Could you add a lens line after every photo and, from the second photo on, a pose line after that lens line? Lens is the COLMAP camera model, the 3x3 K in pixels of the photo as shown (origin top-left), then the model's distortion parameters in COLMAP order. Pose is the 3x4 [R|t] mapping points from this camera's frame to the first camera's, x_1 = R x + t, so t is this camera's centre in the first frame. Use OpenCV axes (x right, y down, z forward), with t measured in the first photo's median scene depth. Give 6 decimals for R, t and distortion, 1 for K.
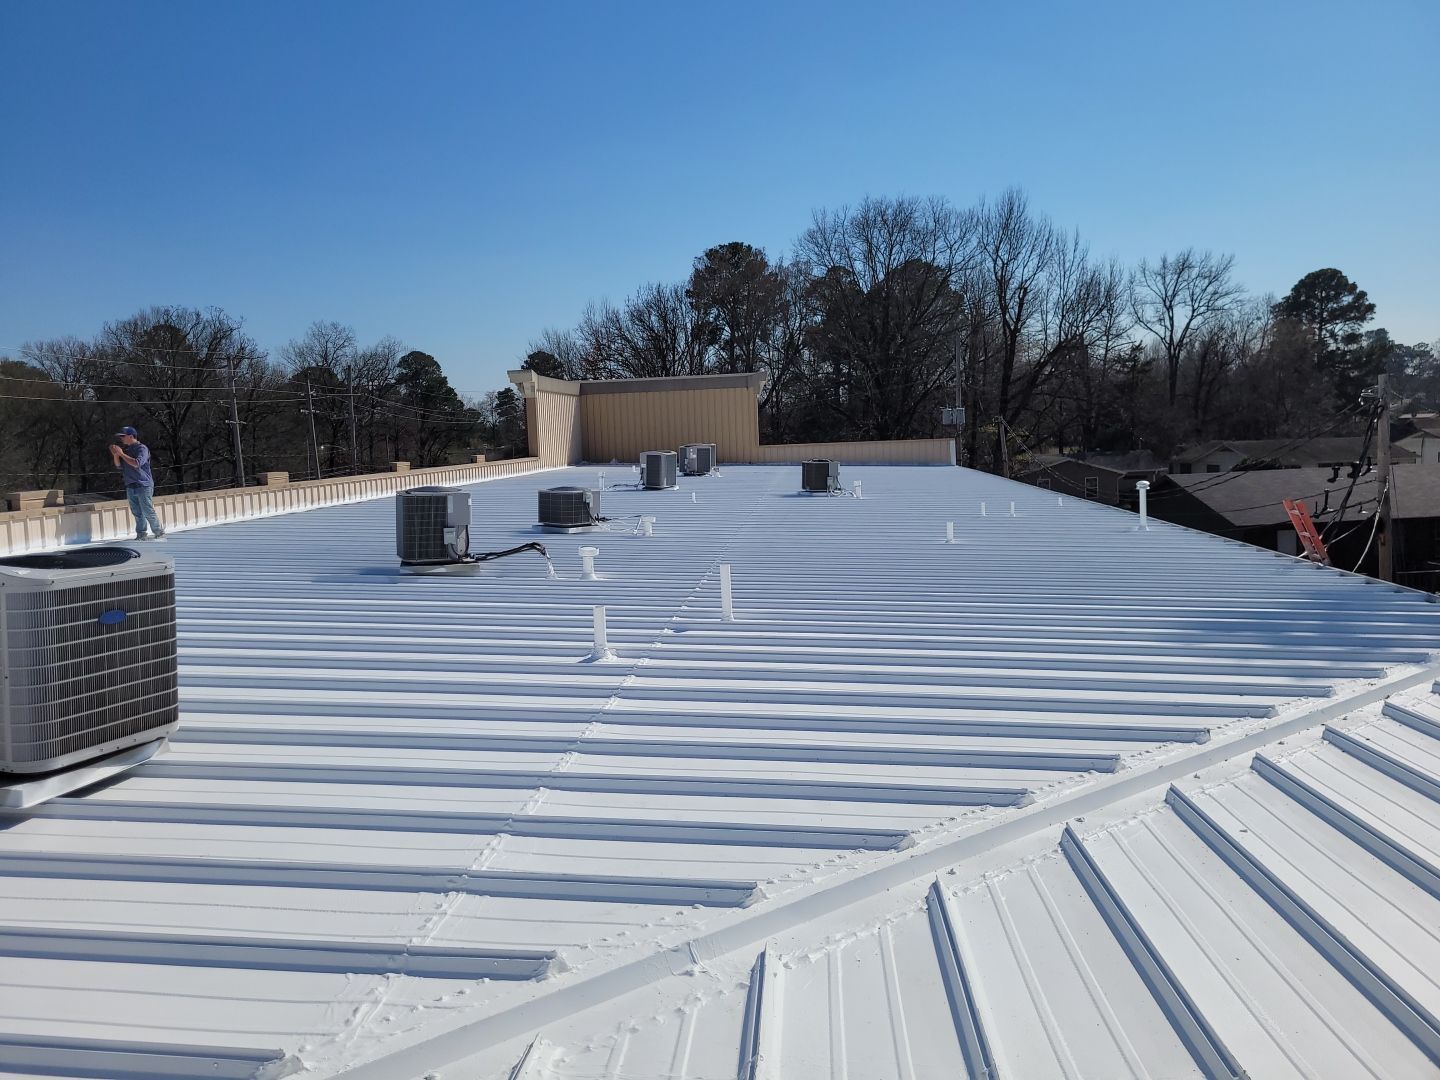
lens RADIAL K [[1075.0, 0, 718.6], [0, 1075.0, 531.6], [0, 0, 1]] dist [0.040687, -0.031423]
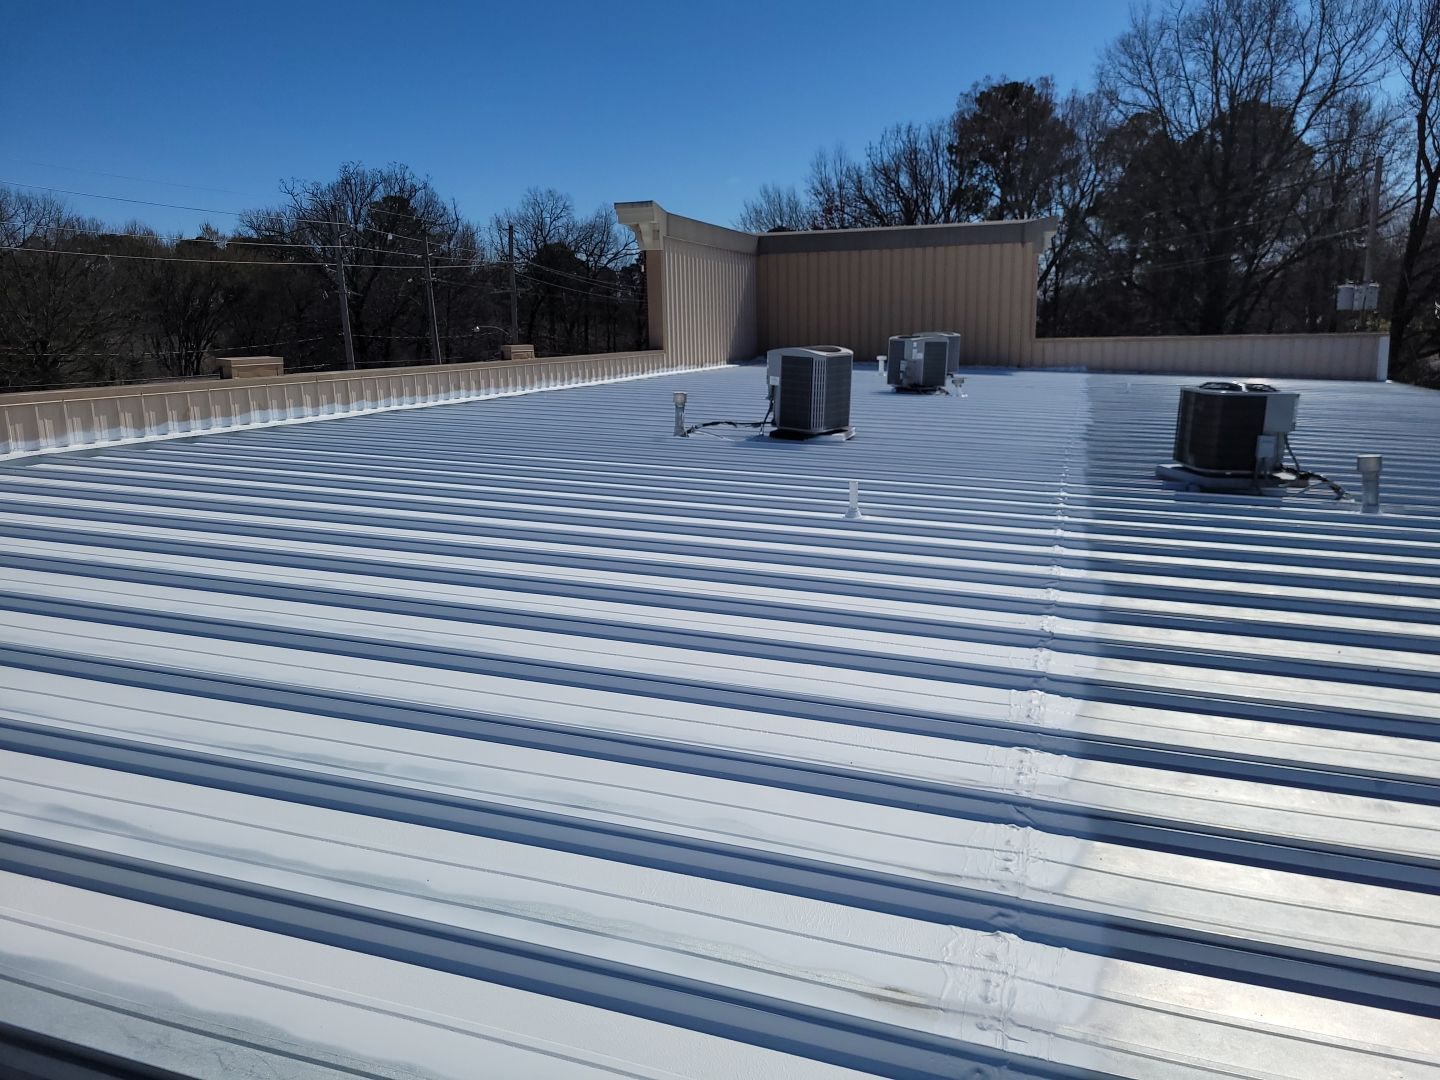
lens RADIAL K [[1075.0, 0, 729.8], [0, 1075.0, 536.5], [0, 0, 1]] dist [0.040687, -0.031423]
pose [[0.975115, 0.062393, -0.212738, 0.002454], [-0.039612, 0.993174, 0.109713, -0.013228], [0.218131, -0.098556, 0.970930, 0.164641]]
